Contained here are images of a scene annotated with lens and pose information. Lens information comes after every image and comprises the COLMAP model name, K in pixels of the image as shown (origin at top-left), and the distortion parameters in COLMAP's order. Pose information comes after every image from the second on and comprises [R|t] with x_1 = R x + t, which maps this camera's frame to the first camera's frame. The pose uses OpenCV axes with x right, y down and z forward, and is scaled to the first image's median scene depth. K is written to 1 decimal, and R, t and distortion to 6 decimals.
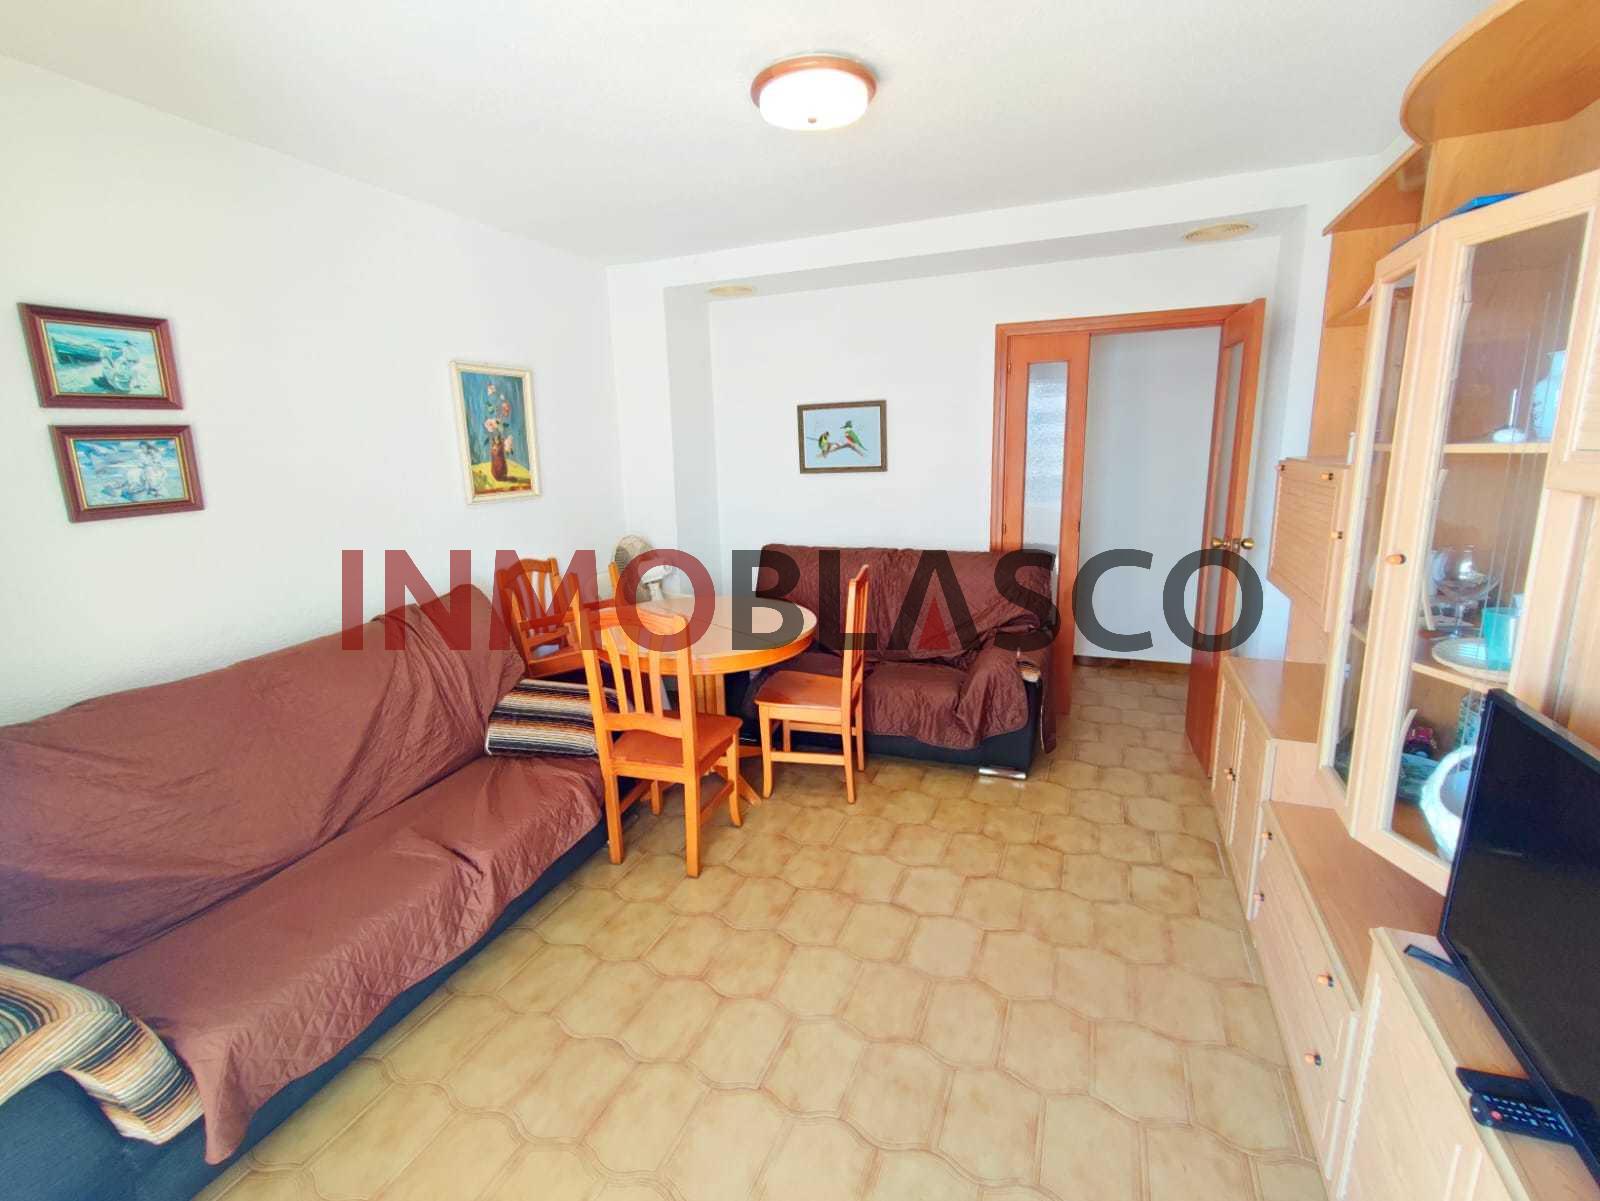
lens RADIAL K [[738.6, 0, 800.0], [0, 738.6, 600.5], [0, 0, 1]] dist [-0.028526, 0.028547]
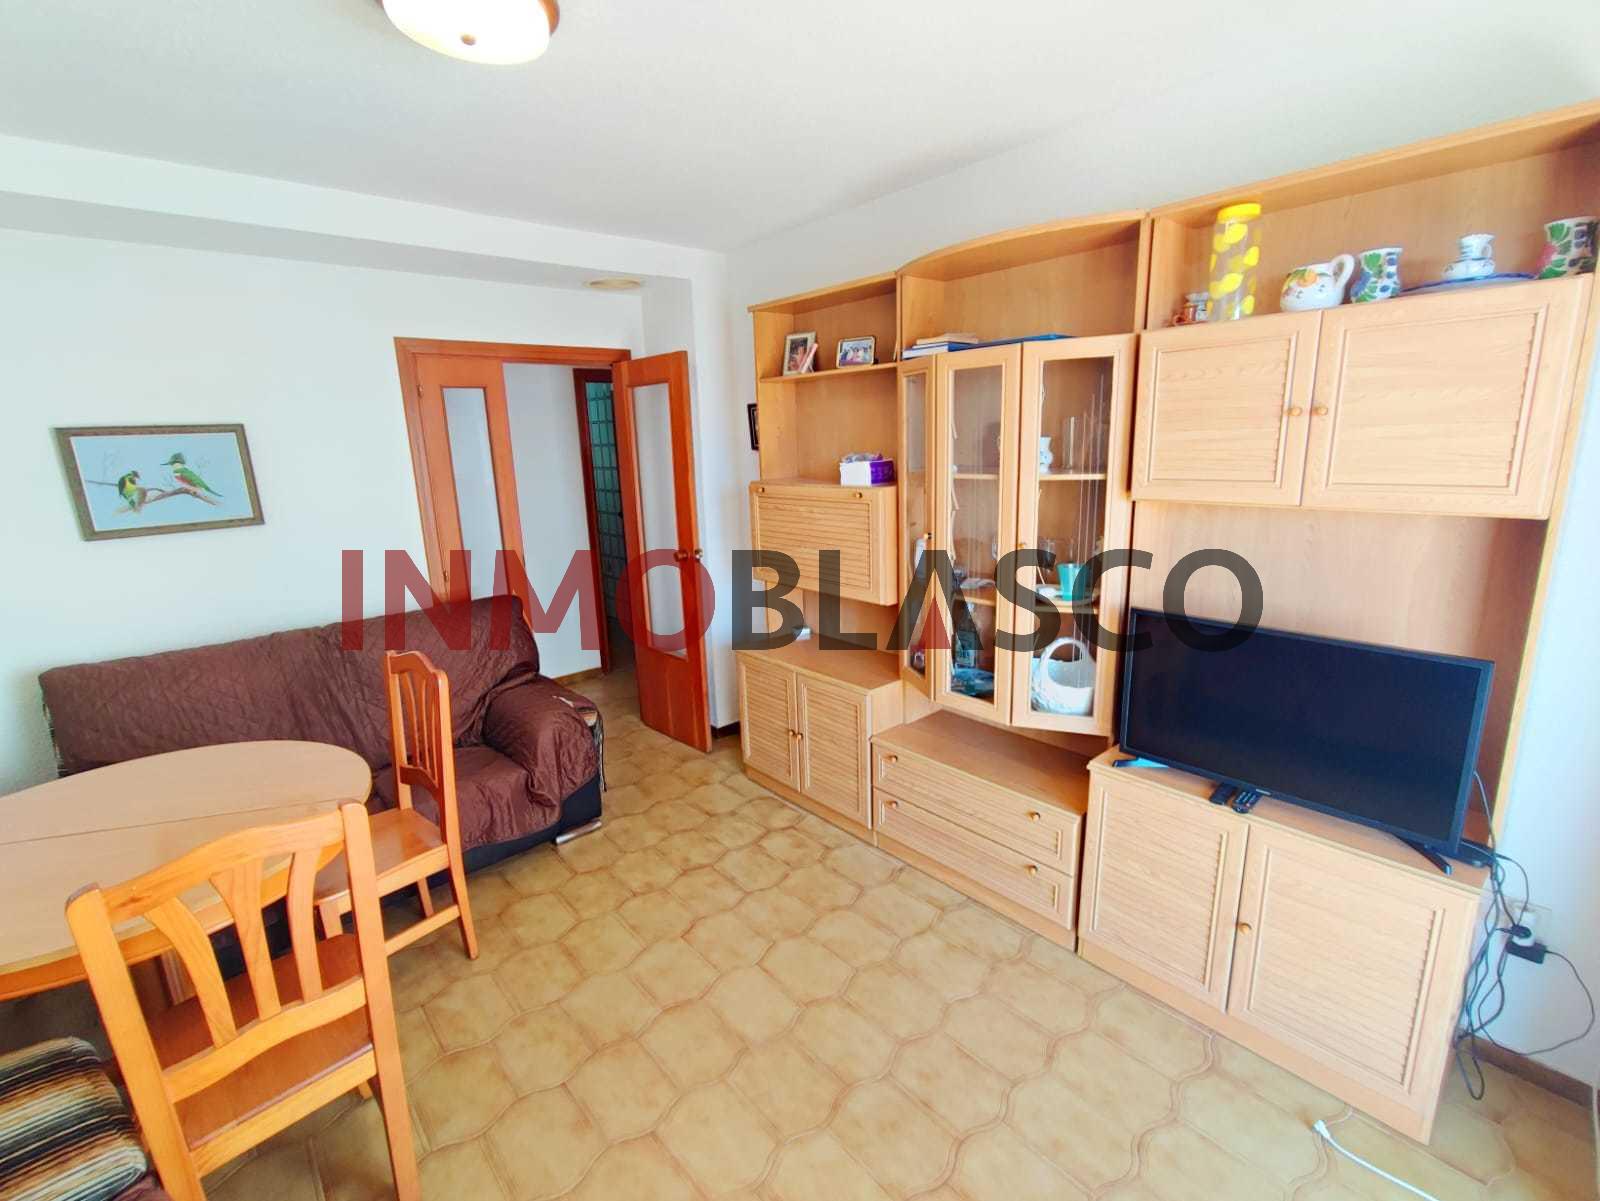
lens RADIAL K [[721.9, 0, 793.5], [0, 721.9, 600.0], [0, 0, 1]] dist [-0.017810, 0.011386]
pose [[0.442949, -0.188104, 0.876592, -0.367748], [0.206584, 0.972846, 0.104371, -0.094241], [-0.872422, 0.134858, 0.469781, 0.321052]]
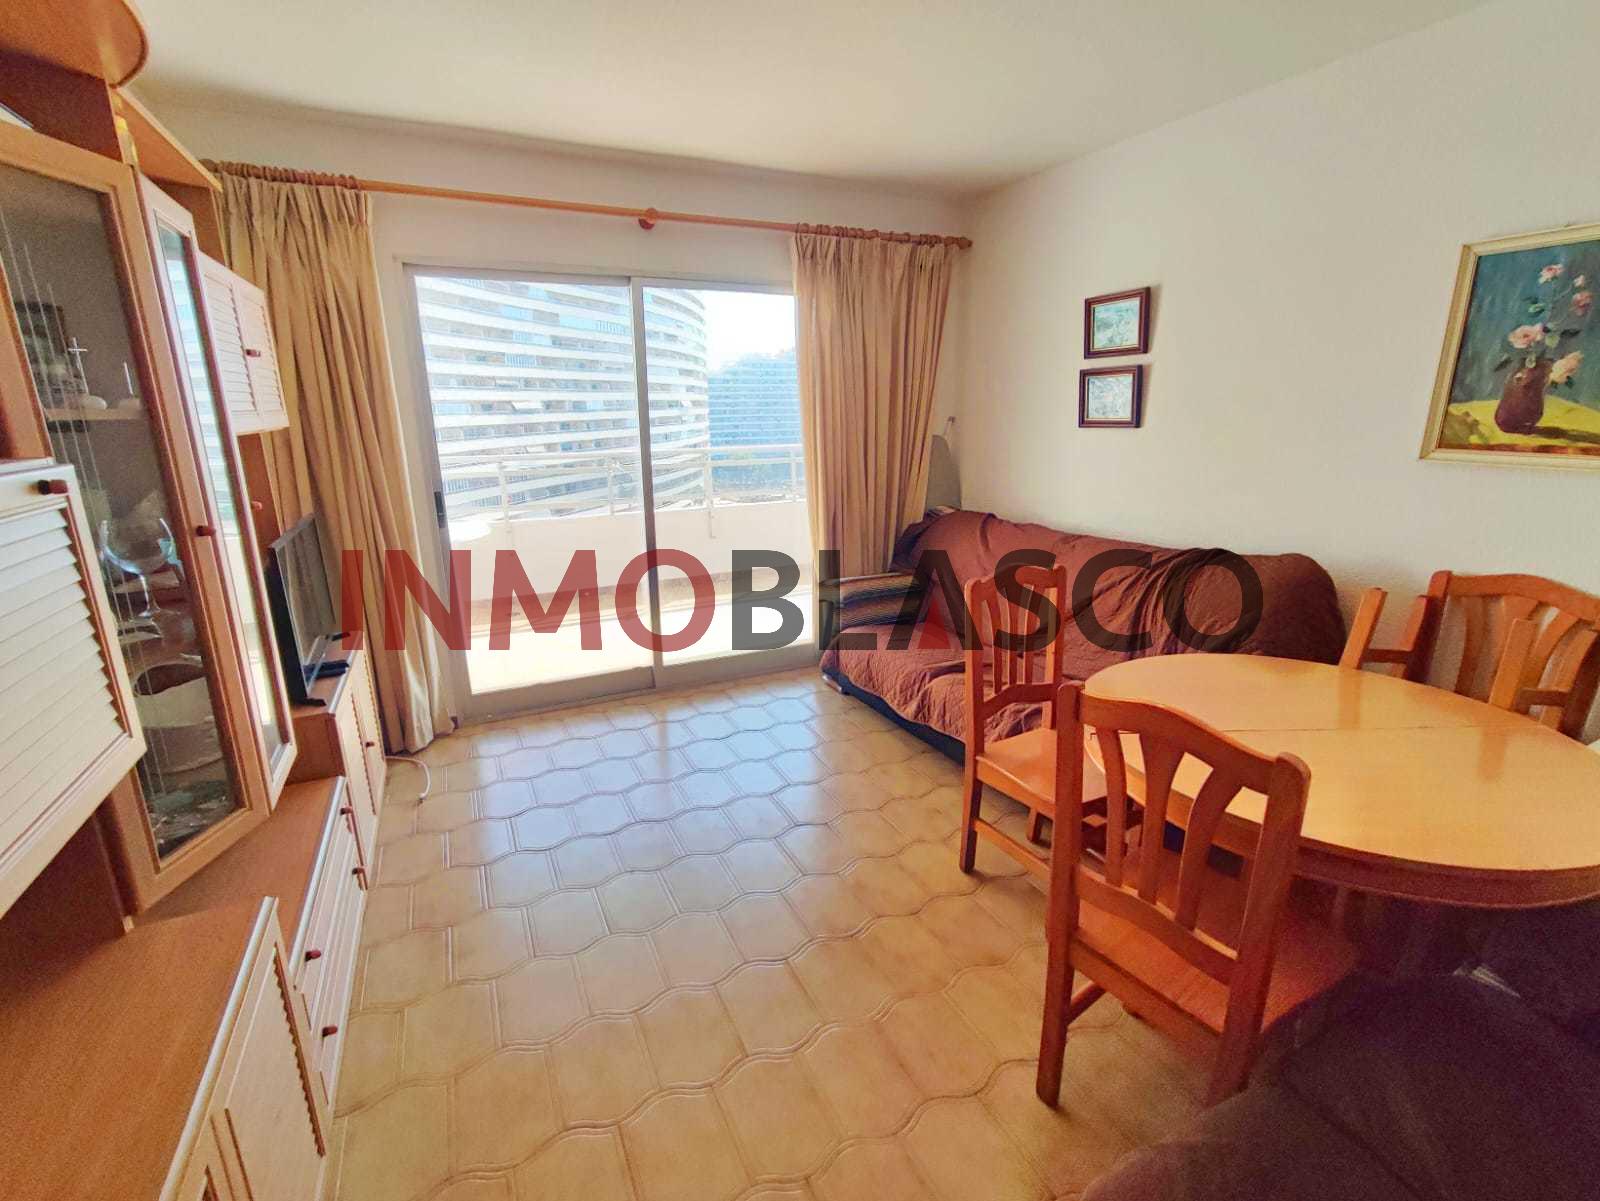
lens RADIAL K [[722.4, 0, 765.5], [0, 722.4, 600.3], [0, 0, 1]] dist [-0.001327, -0.000665]
pose [[-0.698961, 0.220776, -0.680229, 0.476180], [-0.120739, 0.901074, 0.416518, -0.226166], [0.704894, 0.373260, -0.603160, 1.050202]]
